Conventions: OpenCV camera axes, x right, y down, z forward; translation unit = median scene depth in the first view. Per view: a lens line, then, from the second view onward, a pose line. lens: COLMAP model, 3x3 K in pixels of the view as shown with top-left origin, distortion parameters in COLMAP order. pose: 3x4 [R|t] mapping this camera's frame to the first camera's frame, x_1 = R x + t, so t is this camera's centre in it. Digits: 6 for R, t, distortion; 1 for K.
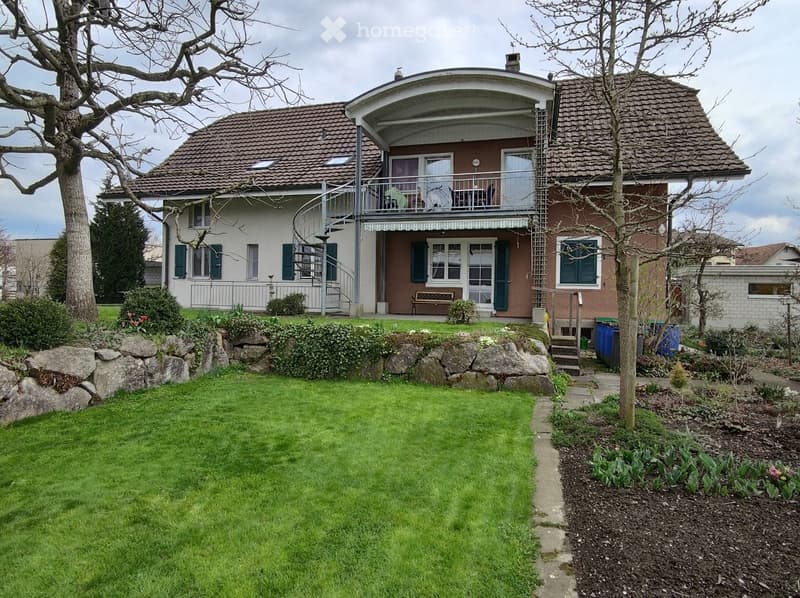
lens RADIAL K [[470.1, 0, 401.1], [0, 470.1, 296.5], [0, 0, 1]] dist [0.000776, 0.006516]
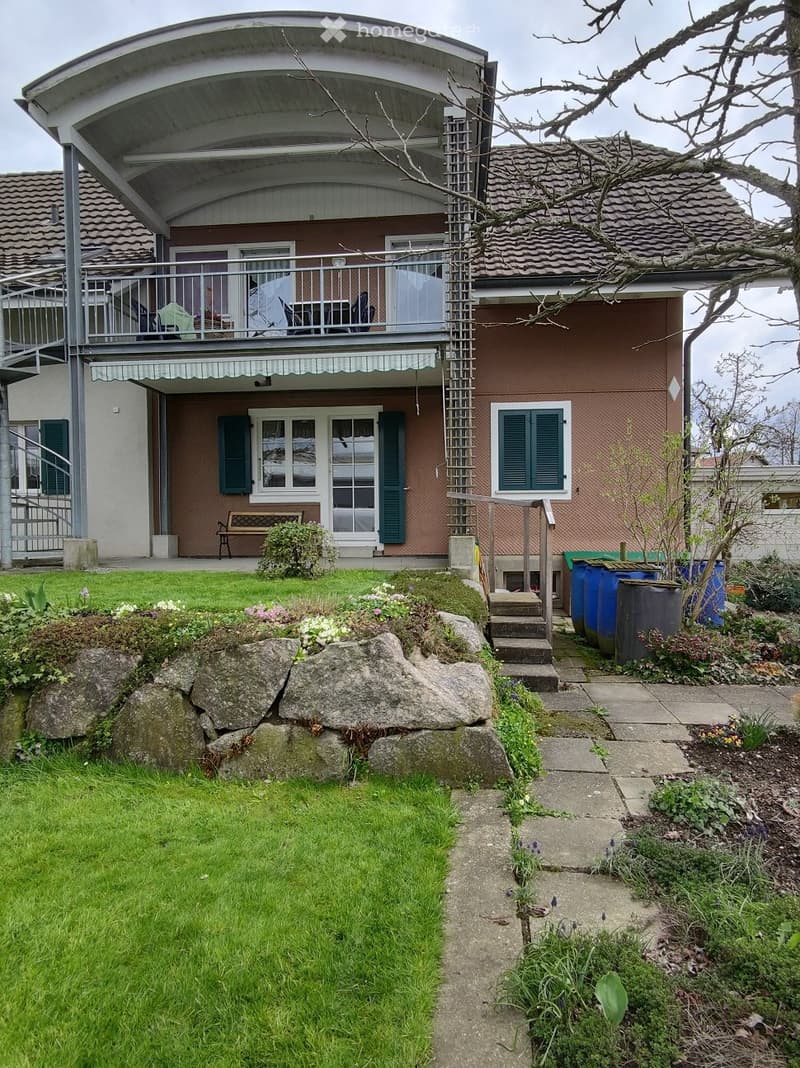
lens RADIAL K [[627.5, 0, 399.0], [0, 627.5, 537.7], [0, 0, 1]] dist [0.000776, 0.006516]
pose [[0.982816, -0.029413, 0.182228, 0.109968], [0.026737, 0.999496, 0.017124, 0.012898], [-0.182640, -0.011958, 0.983107, 0.371073]]
